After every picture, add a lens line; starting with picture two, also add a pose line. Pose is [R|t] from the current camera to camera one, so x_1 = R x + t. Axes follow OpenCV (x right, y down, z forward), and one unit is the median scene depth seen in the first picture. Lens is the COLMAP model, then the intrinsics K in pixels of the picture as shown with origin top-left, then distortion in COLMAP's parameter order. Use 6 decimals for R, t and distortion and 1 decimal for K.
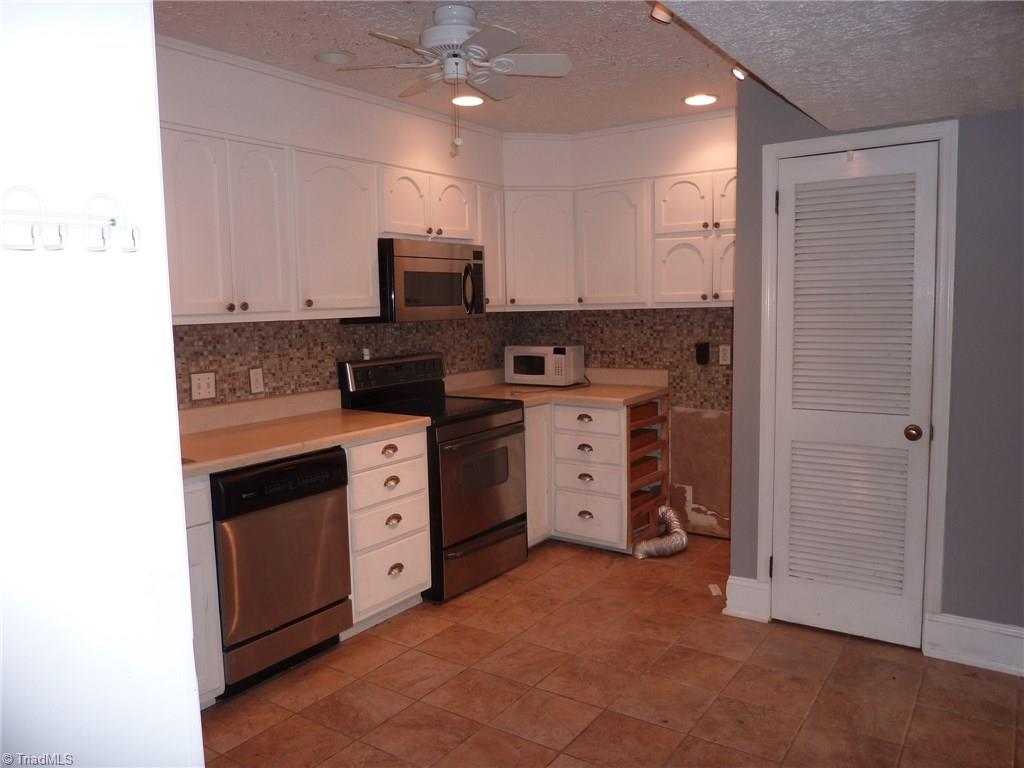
lens RADIAL K [[769.0, 0, 512.1], [0, 769.0, 382.3], [0, 0, 1]] dist [-0.027502, -0.000732]
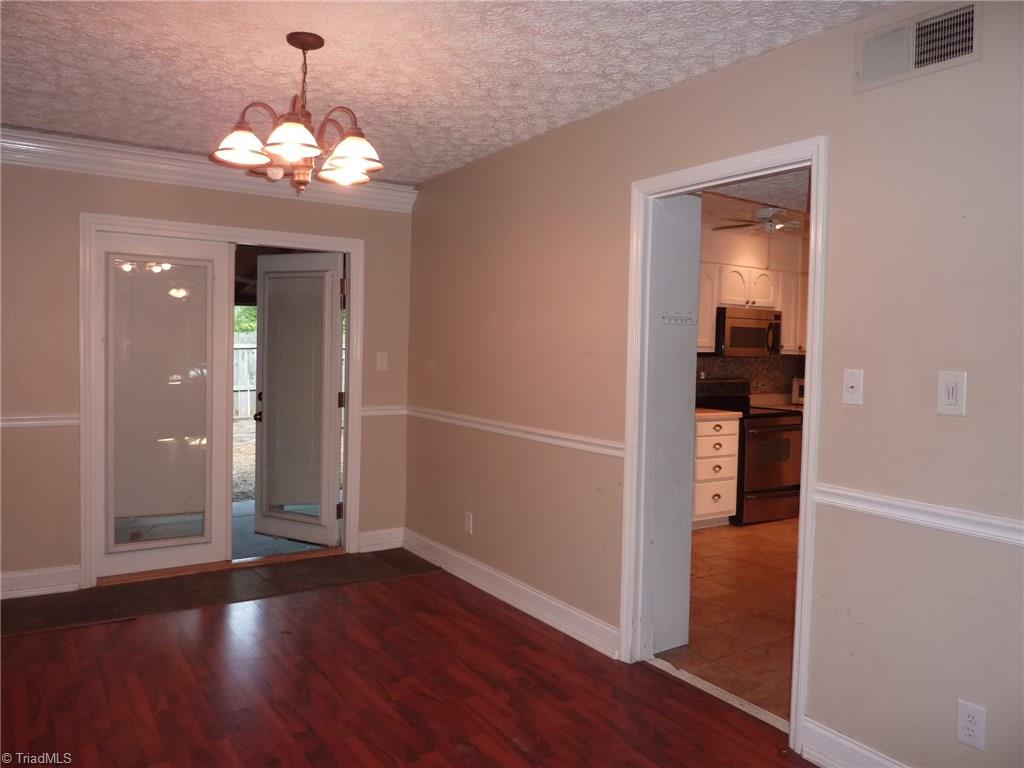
lens RADIAL K [[769.0, 0, 515.6], [0, 769.0, 381.4], [0, 0, 1]] dist [-0.027502, -0.000732]
pose [[0.930016, 0.056269, -0.363185, 0.035971], [-0.079184, 0.995679, -0.048506, 0.088726], [0.358886, 0.073870, 0.930454, -0.683435]]
